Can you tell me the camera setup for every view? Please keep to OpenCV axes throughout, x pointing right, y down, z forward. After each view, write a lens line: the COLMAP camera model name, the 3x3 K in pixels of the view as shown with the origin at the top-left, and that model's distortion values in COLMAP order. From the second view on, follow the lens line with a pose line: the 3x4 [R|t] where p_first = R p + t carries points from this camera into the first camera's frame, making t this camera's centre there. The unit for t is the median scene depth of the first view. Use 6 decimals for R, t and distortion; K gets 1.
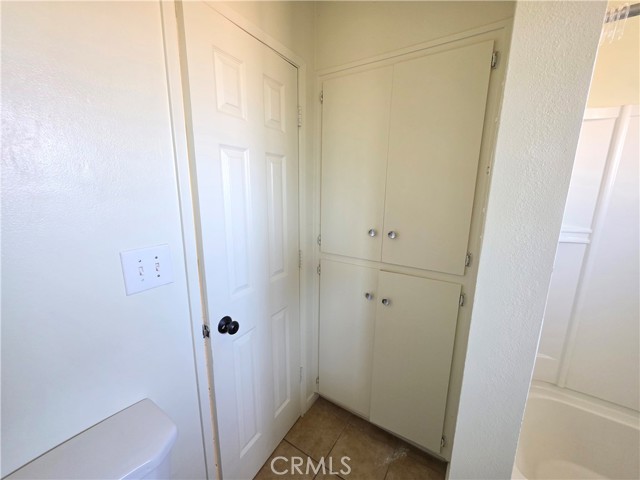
lens RADIAL K [[255.5, 0, 318.8], [0, 255.5, 238.8], [0, 0, 1]] dist [0.001476, 0.000149]
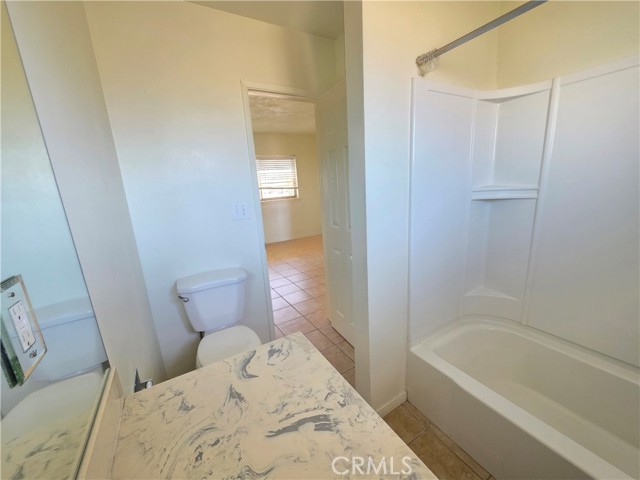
lens RADIAL K [[255.5, 0, 319.6], [0, 255.5, 240.9], [0, 0, 1]] dist [0.001476, 0.000149]
pose [[0.887543, 0.032476, -0.459579, 0.712201], [-0.022748, 0.999385, 0.026690, 0.206797], [0.460163, -0.013234, 0.887736, -0.510704]]
